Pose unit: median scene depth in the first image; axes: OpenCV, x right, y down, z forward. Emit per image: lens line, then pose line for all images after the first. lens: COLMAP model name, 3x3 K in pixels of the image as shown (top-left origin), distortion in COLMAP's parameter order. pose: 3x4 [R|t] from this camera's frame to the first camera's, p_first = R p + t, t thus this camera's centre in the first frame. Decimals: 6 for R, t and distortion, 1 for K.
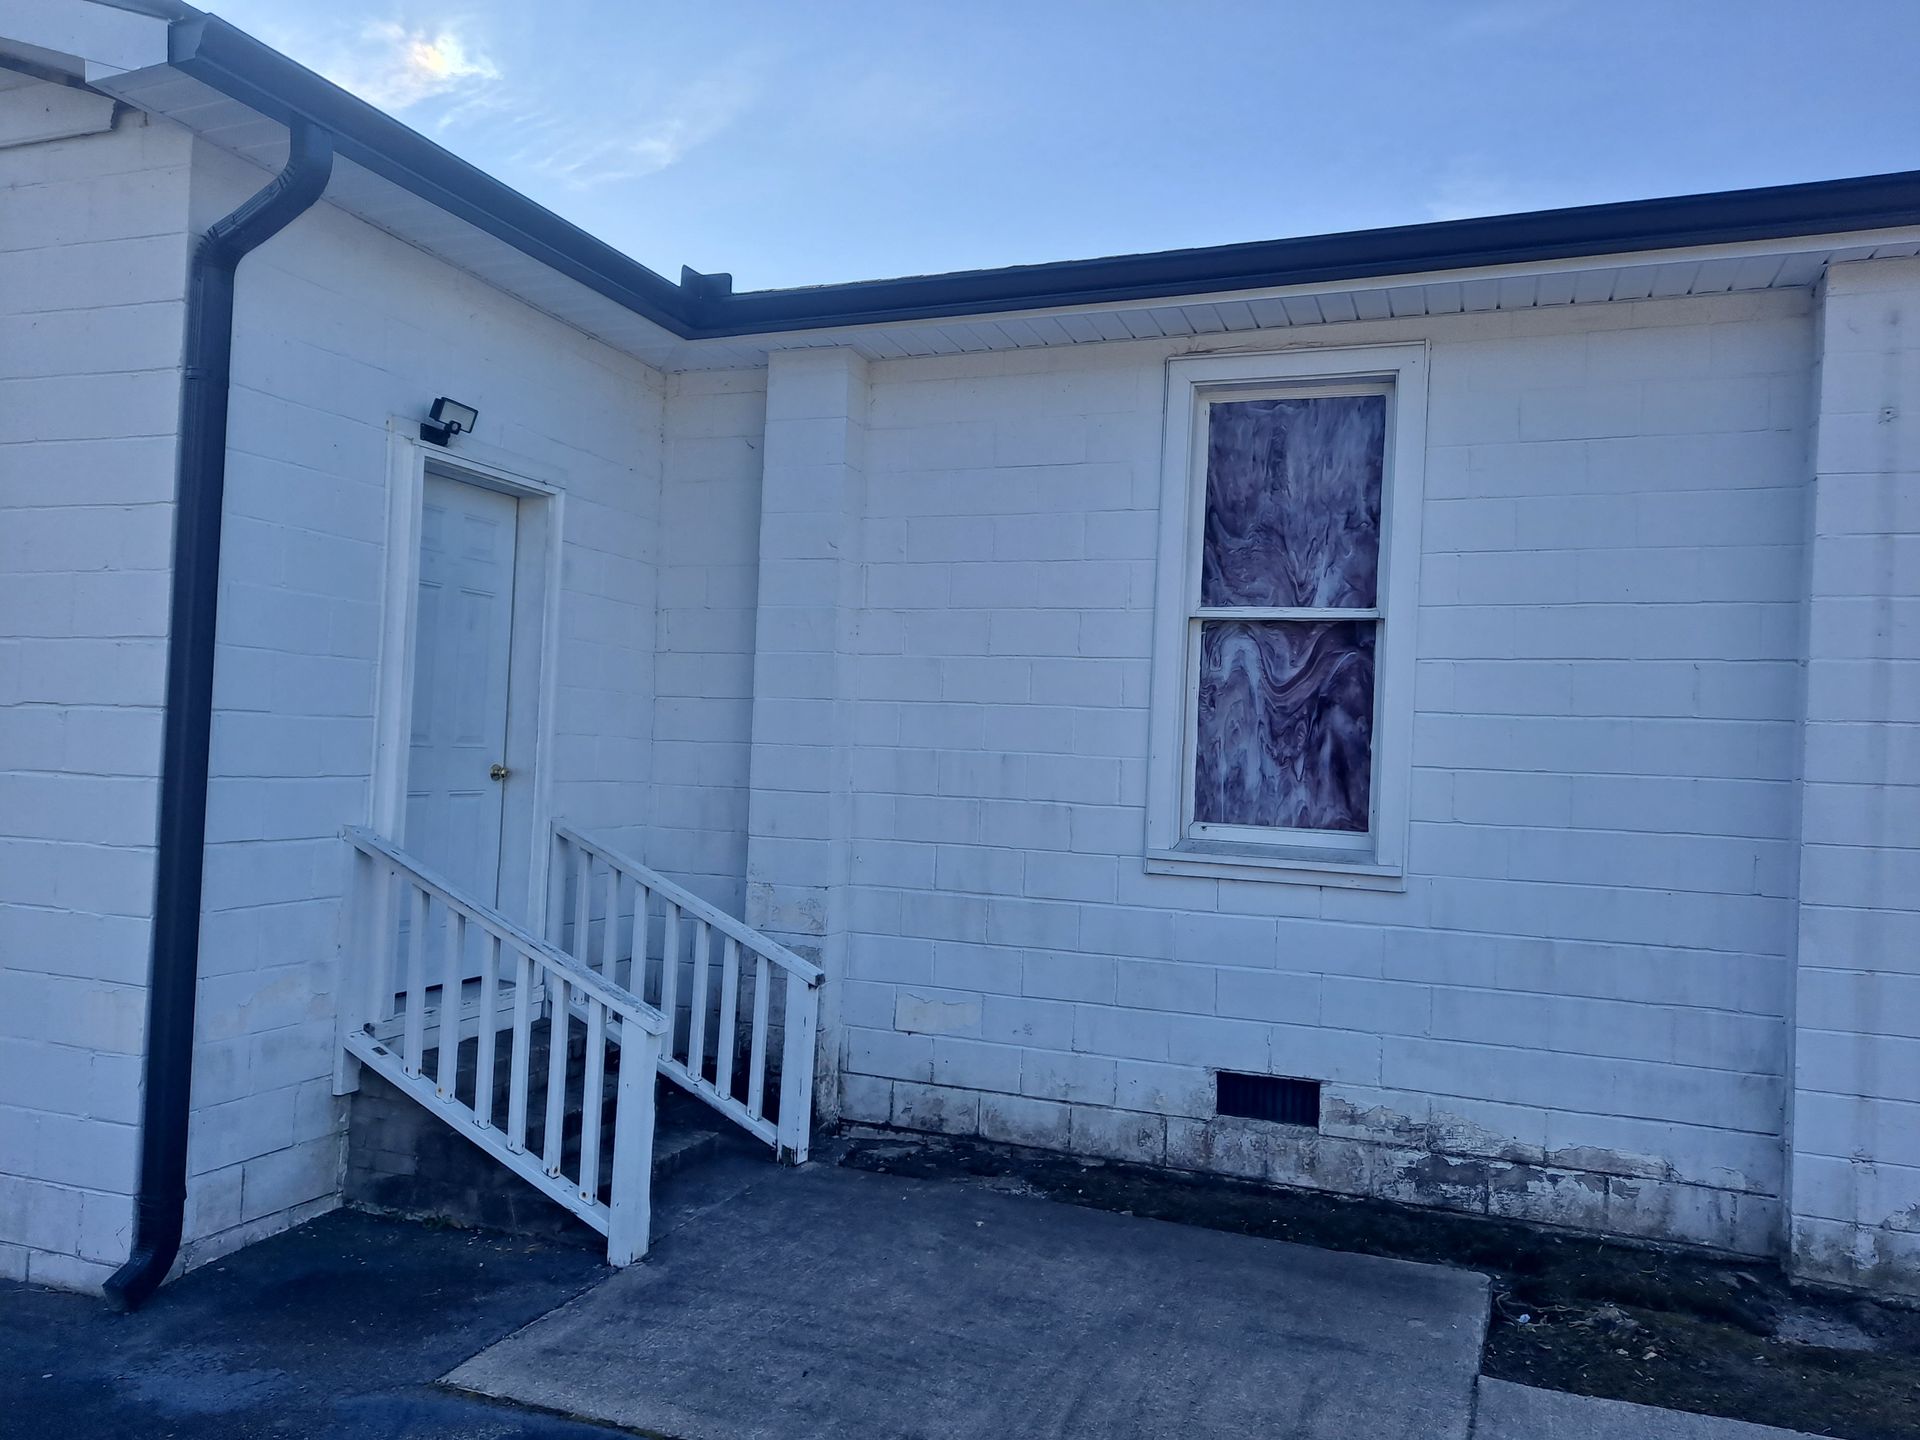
lens RADIAL K [[1353.6, 0, 960.0], [0, 1353.6, 720.0], [0, 0, 1]] dist [0.012854, 0.003264]
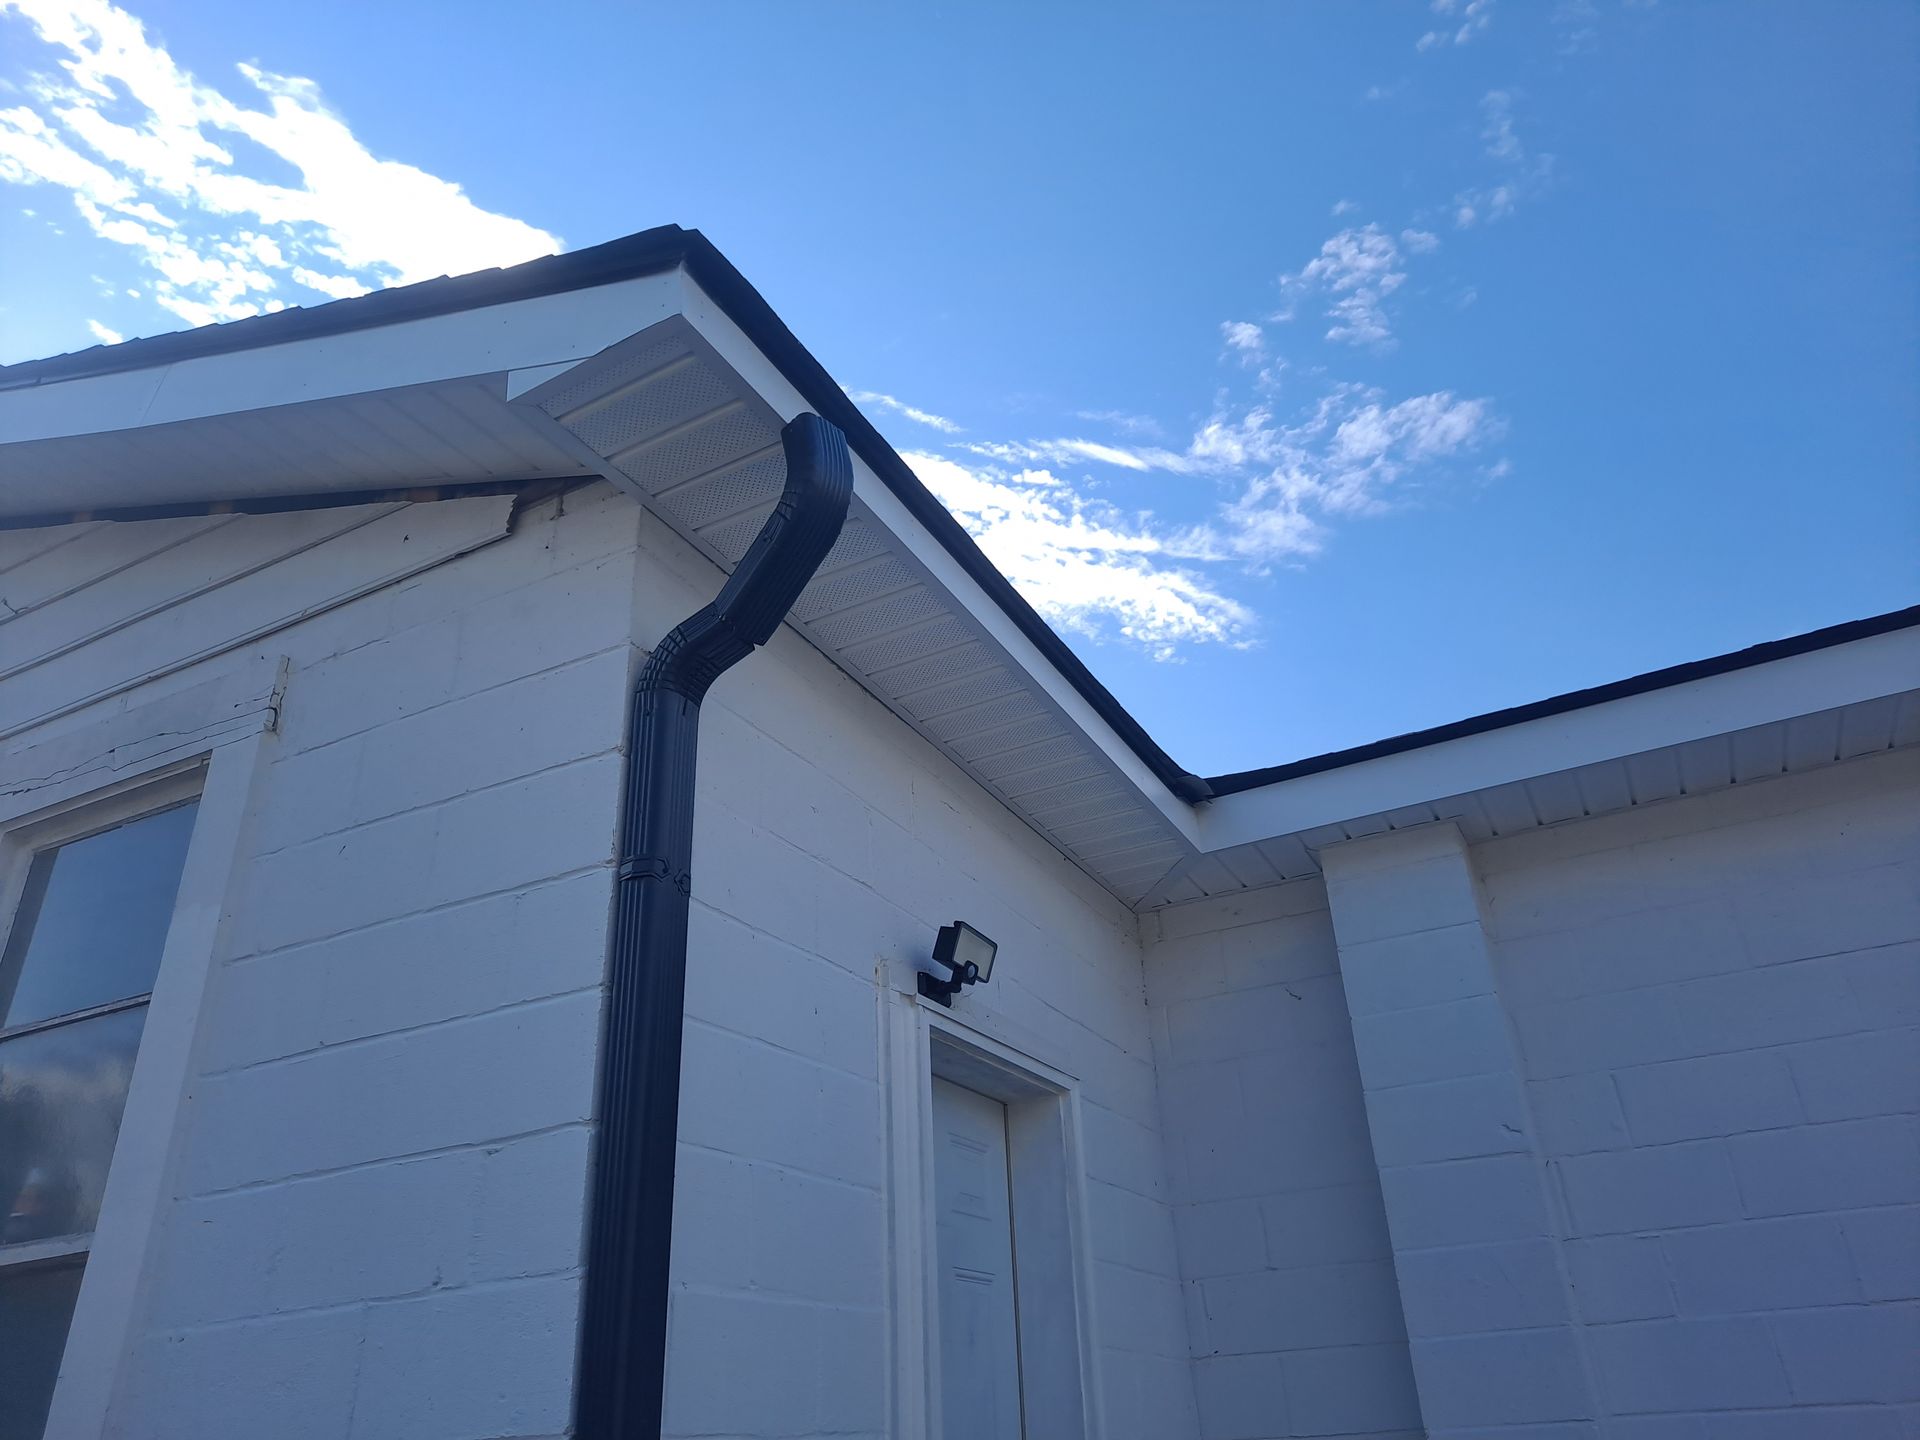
lens RADIAL K [[1353.6, 0, 960.0], [0, 1353.6, 720.0], [0, 0, 1]] dist [0.012854, 0.003264]
pose [[0.989933, -0.130599, -0.054562, -0.334321], [0.091648, 0.885219, -0.456057, -0.044809], [0.107860, 0.446466, 0.888276, 0.431522]]
